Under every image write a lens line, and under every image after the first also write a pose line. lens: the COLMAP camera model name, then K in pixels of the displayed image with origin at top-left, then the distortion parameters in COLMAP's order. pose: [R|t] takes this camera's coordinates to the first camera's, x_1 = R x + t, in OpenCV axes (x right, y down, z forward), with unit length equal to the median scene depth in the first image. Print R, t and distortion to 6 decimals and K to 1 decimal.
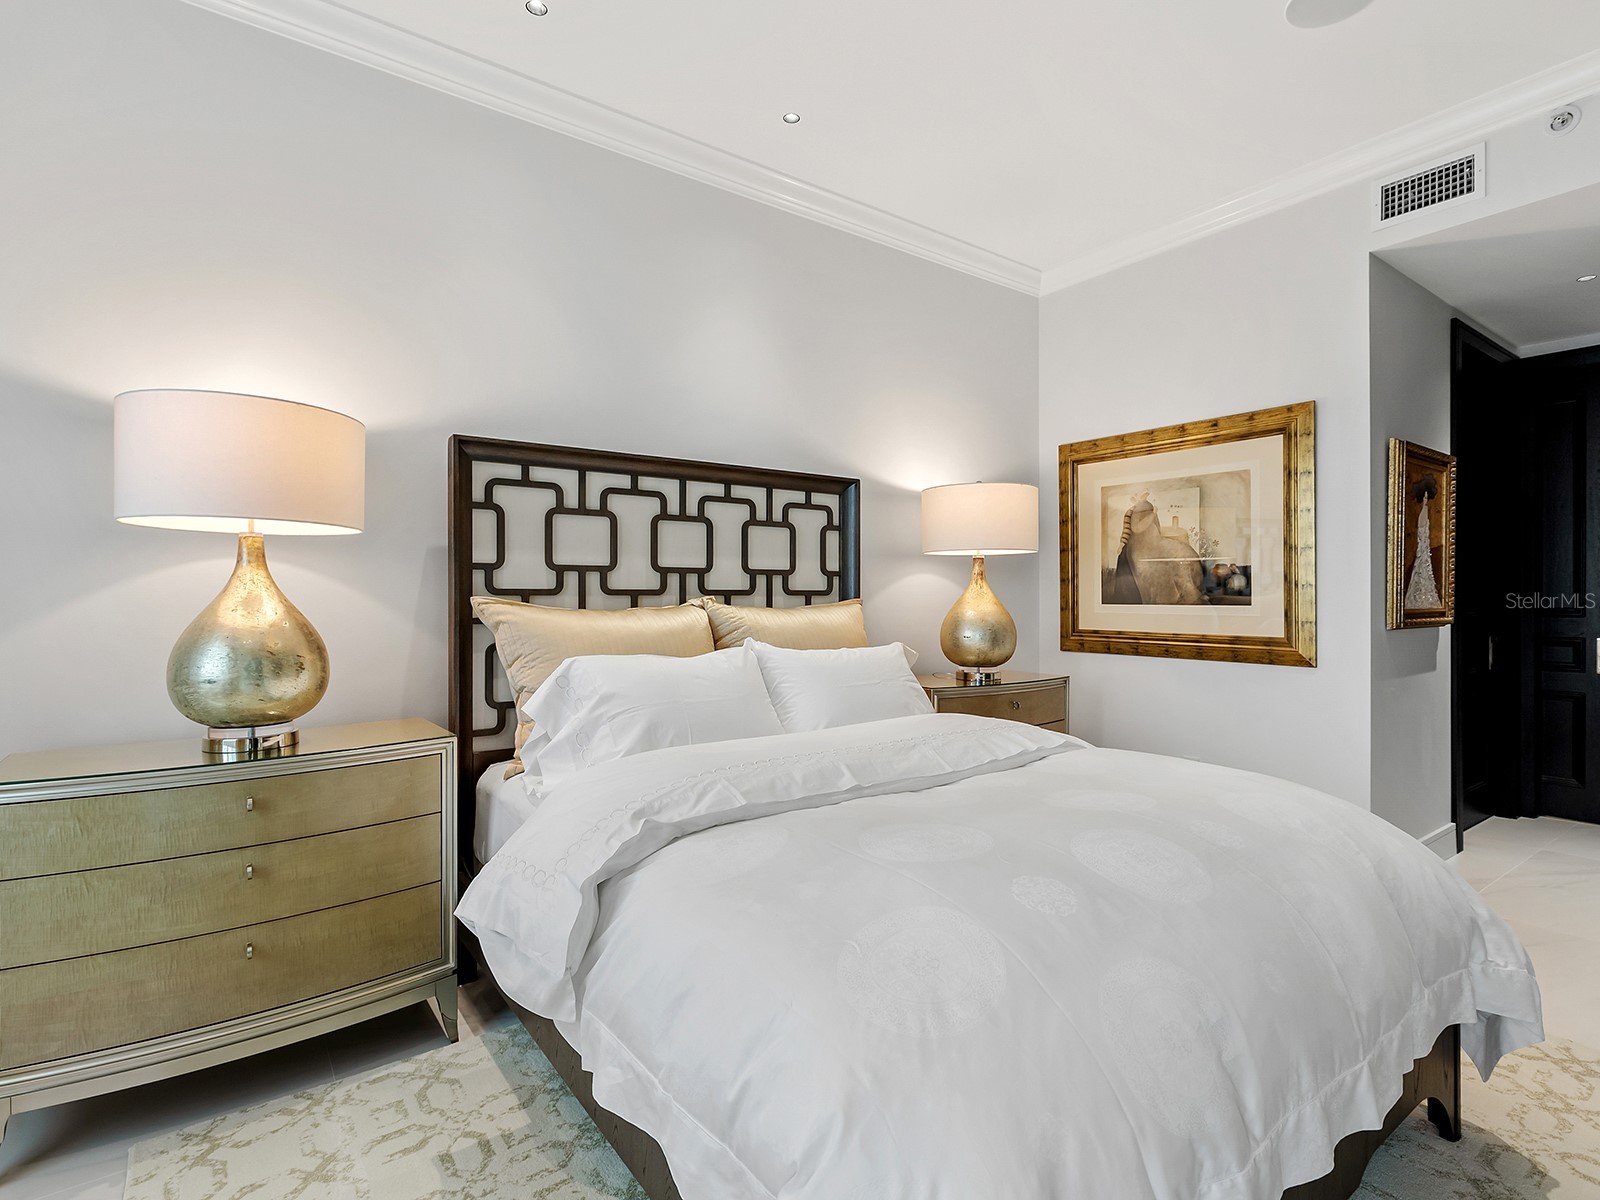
lens RADIAL K [[801.6, 0, 812.2], [0, 801.6, 593.3], [0, 0, 1]] dist [0.000255, -0.001686]
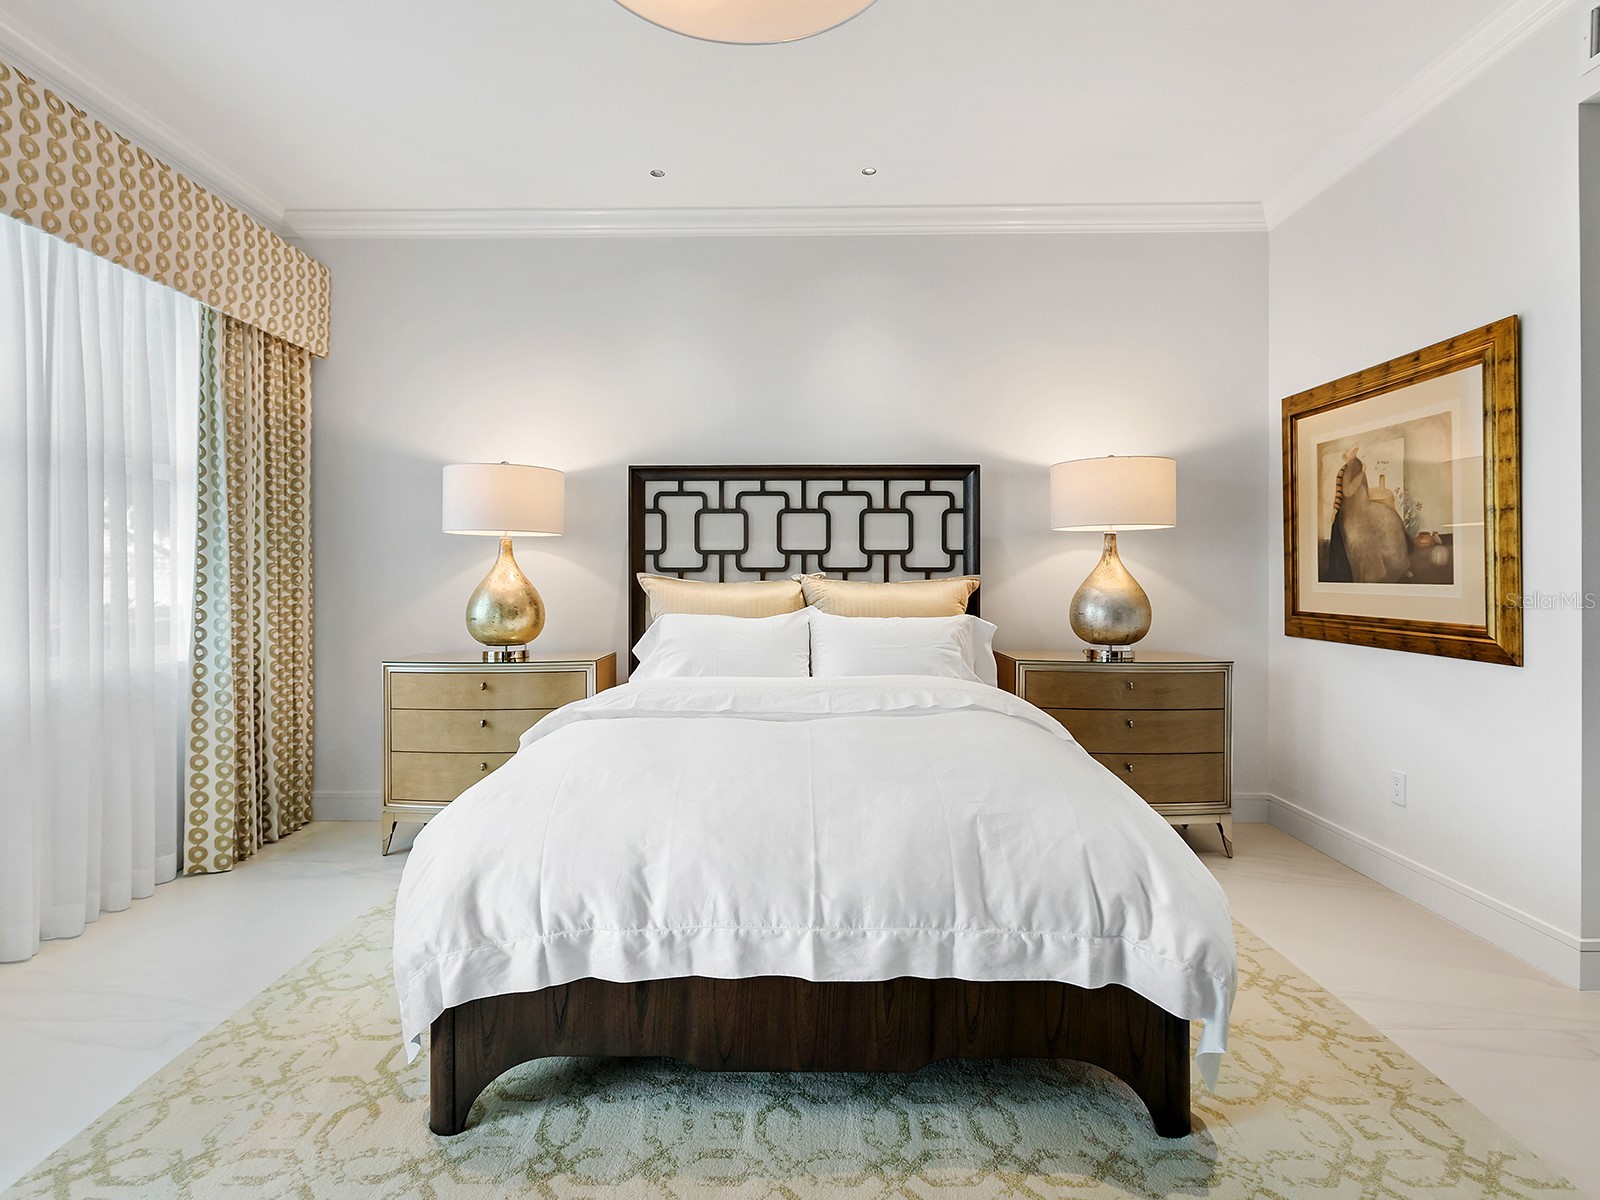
lens RADIAL K [[811.4, 0, 799.0], [0, 811.4, 576.5], [0, 0, 1]] dist [0.000401, -0.001189]
pose [[0.796367, 0.002873, -0.604807, 0.536970], [0.001821, 0.999973, 0.007147, 0.000591], [0.604811, -0.006793, 0.796340, -0.021782]]
